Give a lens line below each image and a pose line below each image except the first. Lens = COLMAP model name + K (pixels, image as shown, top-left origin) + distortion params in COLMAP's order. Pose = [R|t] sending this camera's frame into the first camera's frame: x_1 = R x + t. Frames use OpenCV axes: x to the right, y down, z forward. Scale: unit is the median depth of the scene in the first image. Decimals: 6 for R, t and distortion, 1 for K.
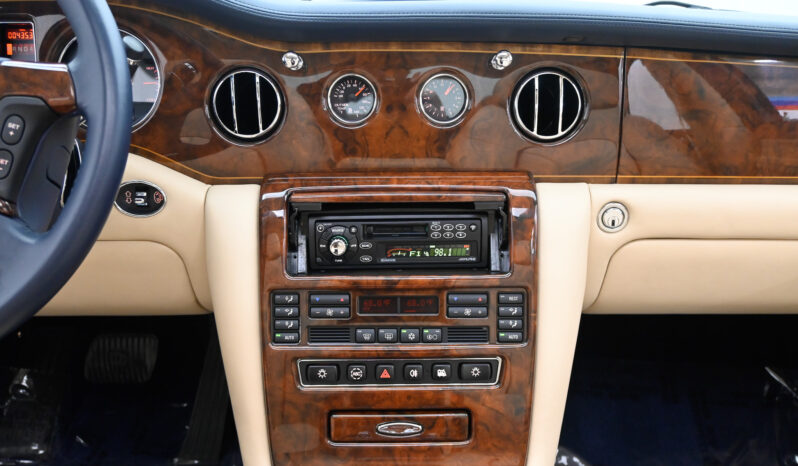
lens RADIAL K [[779.3, 0, 407.2], [0, 779.3, 216.9], [0, 0, 1]] dist [-0.031168, 0.000000]
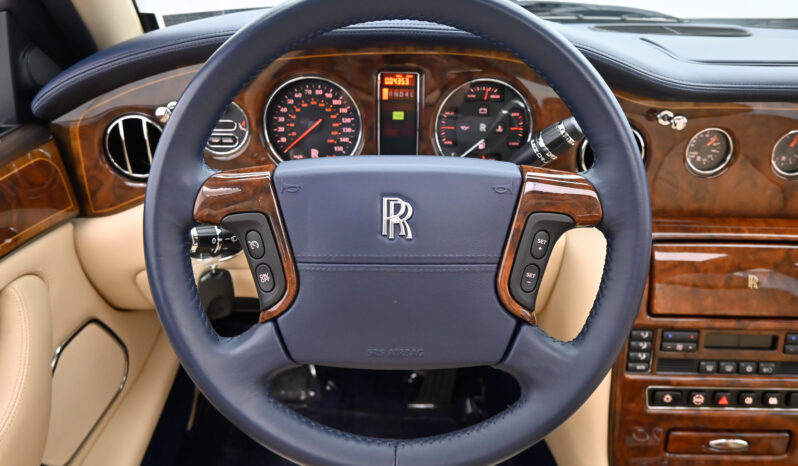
lens RADIAL K [[653.3, 0, 427.1], [0, 653.3, 231.9], [0, 0, 1]] dist [0.011630, -0.000820]
pose [[0.999552, 0.028516, -0.009044, -0.452944], [-0.026509, 0.984384, 0.174028, -0.192093], [0.013866, -0.173710, 0.984699, 0.098319]]
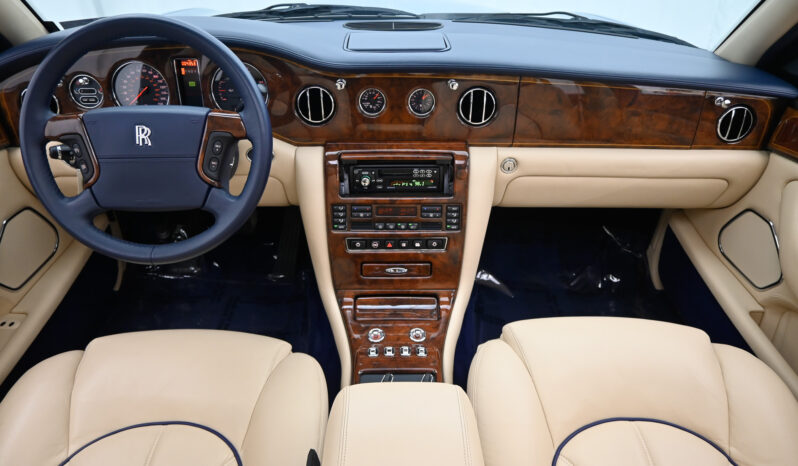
lens RADIAL K [[554.3, 0, 396.8], [0, 554.3, 235.7], [0, 0, 1]] dist [0.003759, 0.015973]
pose [[0.999941, 0.008154, 0.007246, -0.019543], [-0.009800, 0.963259, 0.268397, -0.203685], [-0.004791, -0.268452, 0.963281, -0.368175]]
